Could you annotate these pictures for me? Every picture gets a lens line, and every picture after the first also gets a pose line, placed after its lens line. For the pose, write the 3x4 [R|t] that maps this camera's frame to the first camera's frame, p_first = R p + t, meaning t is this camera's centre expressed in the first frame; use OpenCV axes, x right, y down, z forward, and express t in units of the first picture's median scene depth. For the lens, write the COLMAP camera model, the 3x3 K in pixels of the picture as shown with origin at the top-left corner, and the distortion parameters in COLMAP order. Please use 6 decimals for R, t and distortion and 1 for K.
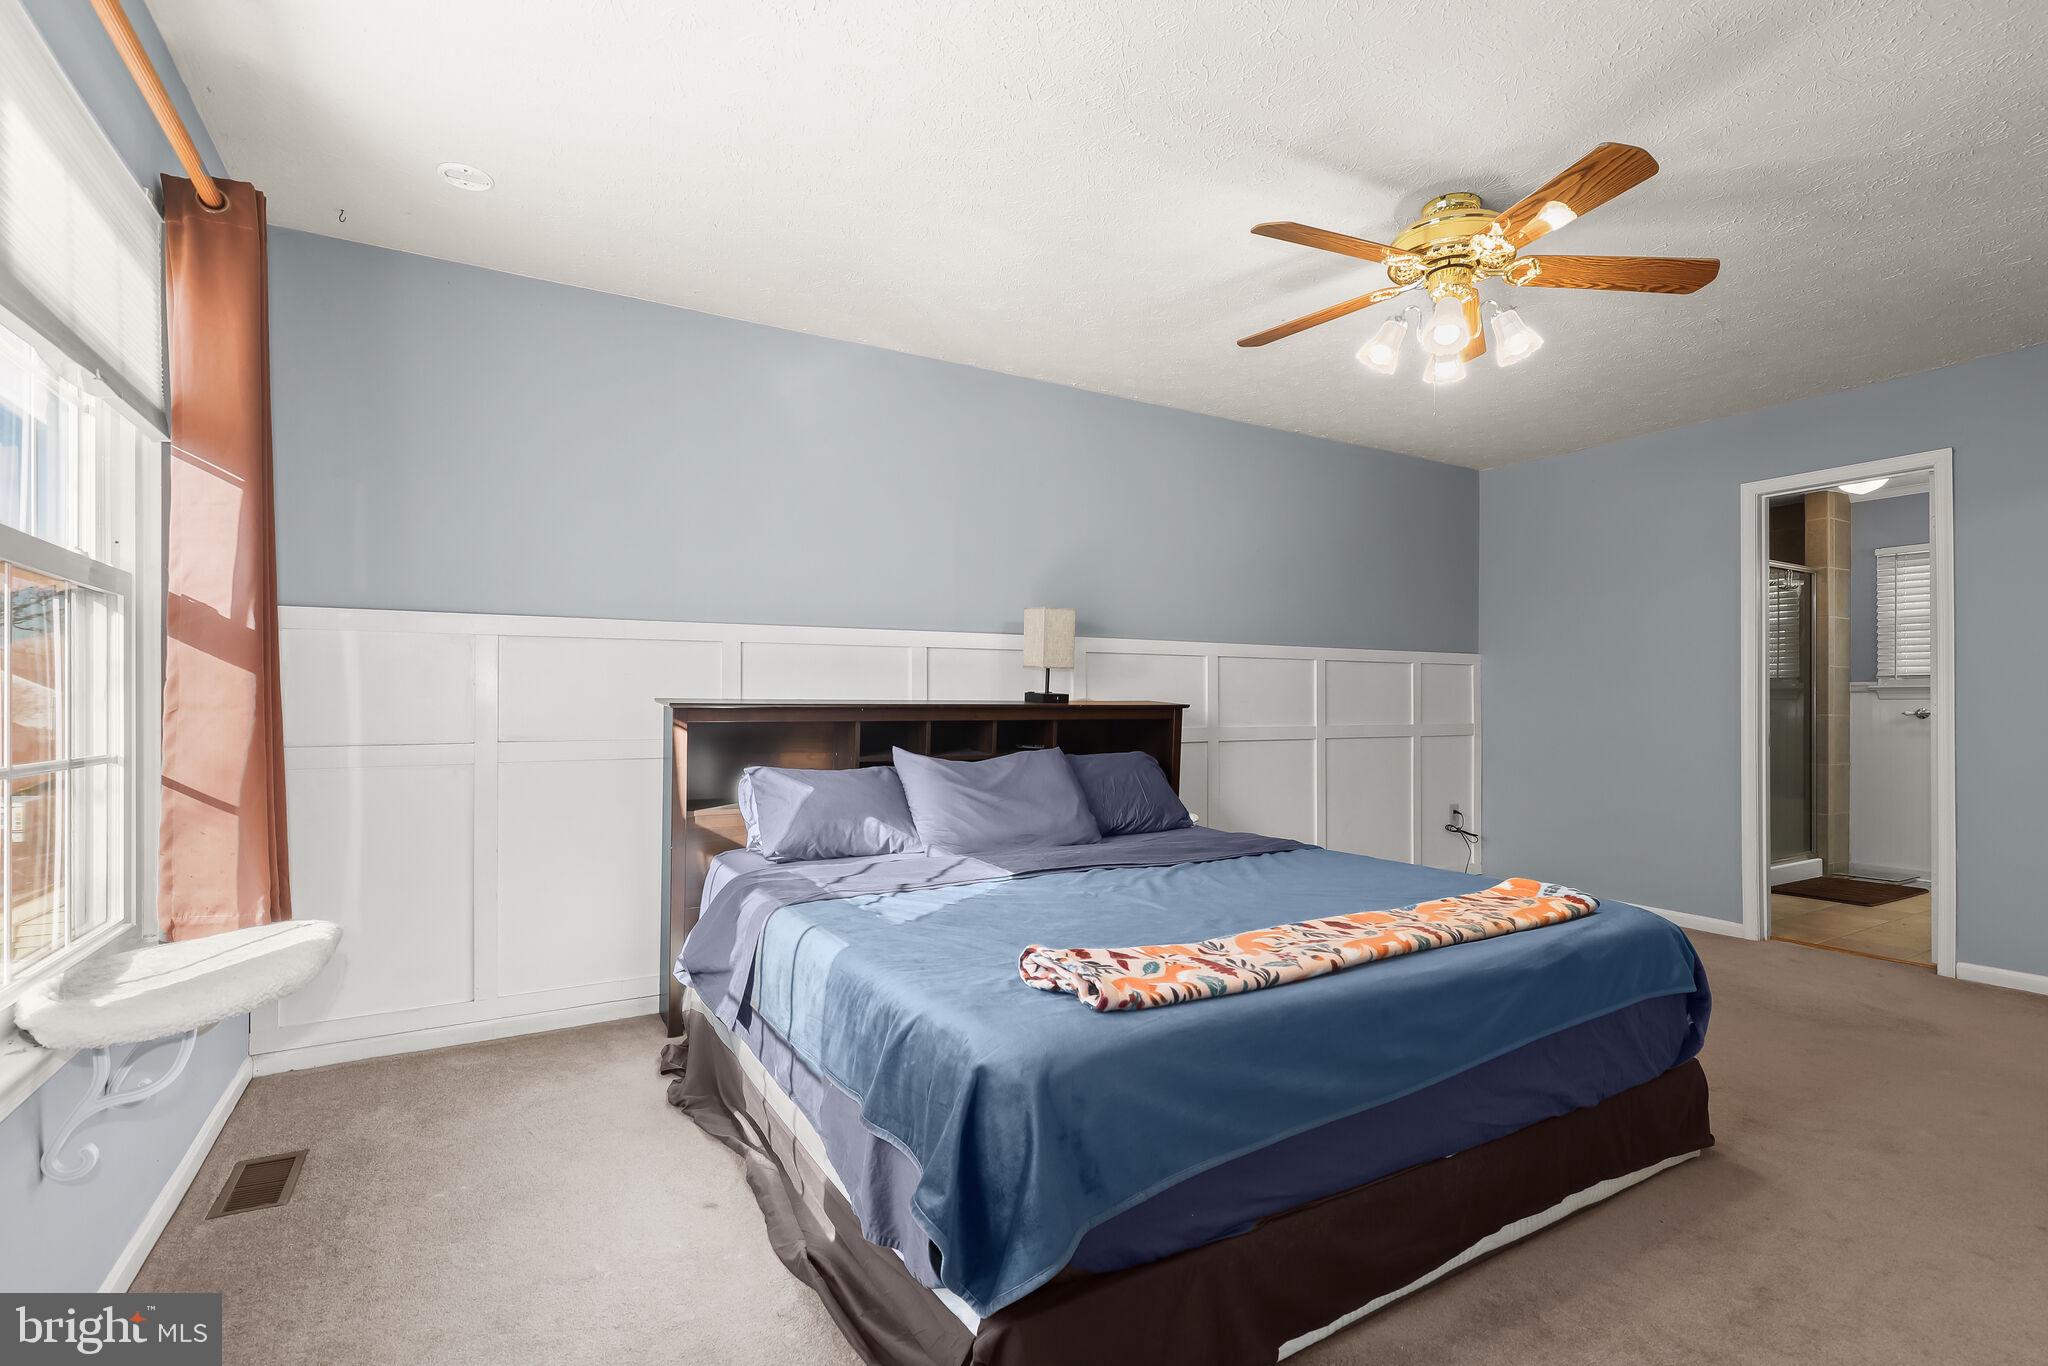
lens RADIAL K [[947.6, 0, 1034.9], [0, 947.6, 697.0], [0, 0, 1]] dist [0.001434, 0.000592]
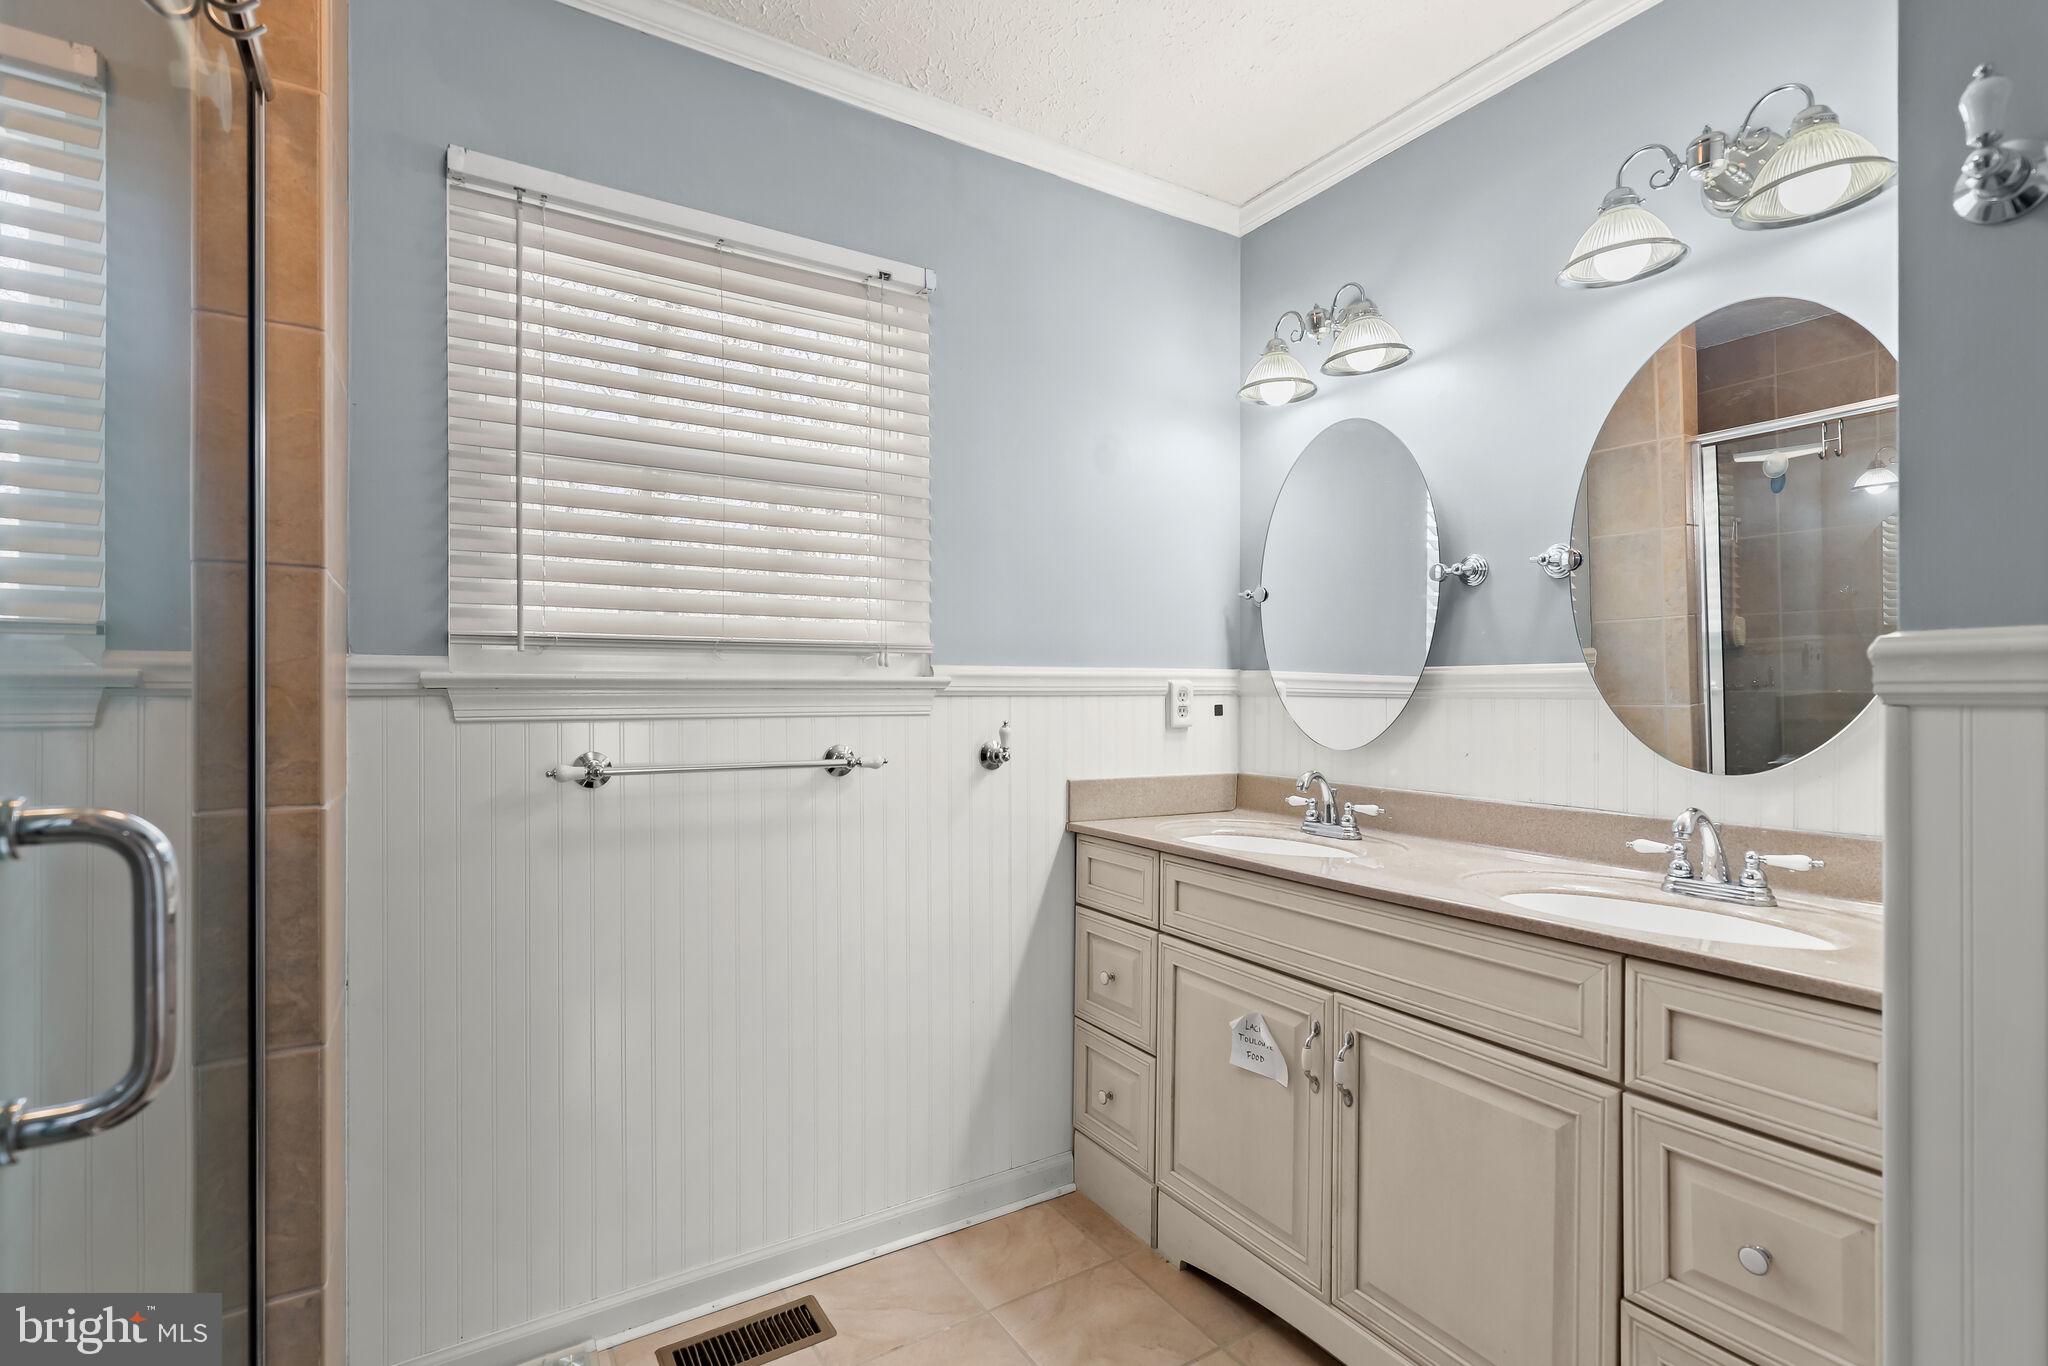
lens RADIAL K [[947.6, 0, 1034.9], [0, 947.6, 697.0], [0, 0, 1]] dist [0.001434, 0.000592]
pose [[-0.027760, -0.002999, 0.999610, 0.620076], [-0.002002, 0.999994, 0.002945, -0.005813], [-0.999613, -0.001919, -0.027766, 0.844331]]
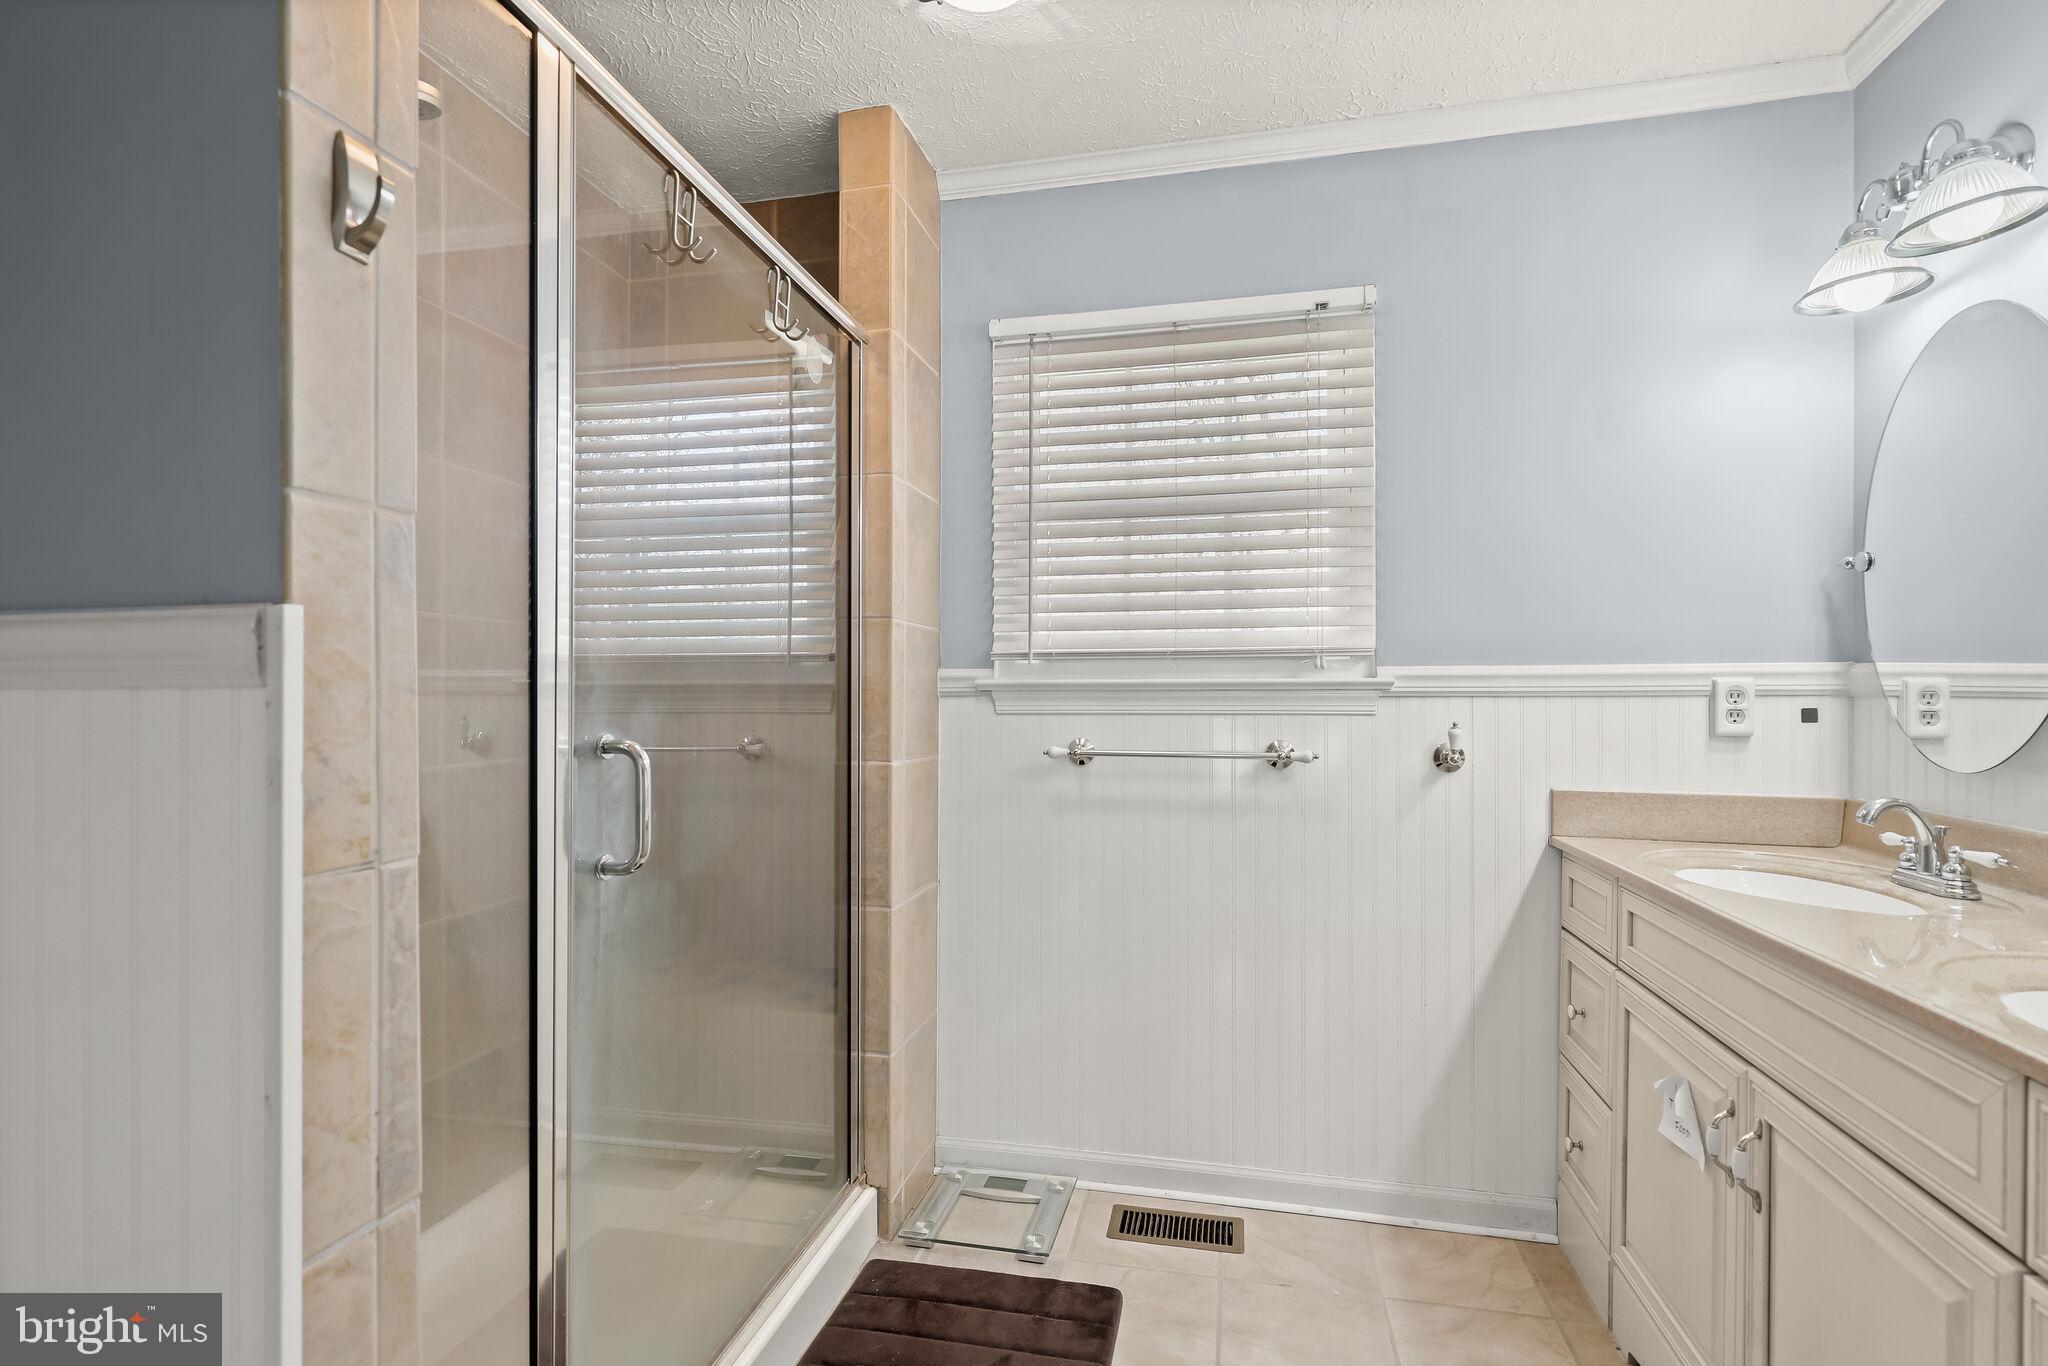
lens RADIAL K [[947.6, 0, 1034.9], [0, 947.6, 697.0], [0, 0, 1]] dist [0.001434, 0.000592]
pose [[0.683460, -0.000164, 0.729988, 0.618756], [-0.001815, 0.999997, 0.001925, -0.005338], [-0.729986, -0.002640, 0.683457, 0.724997]]
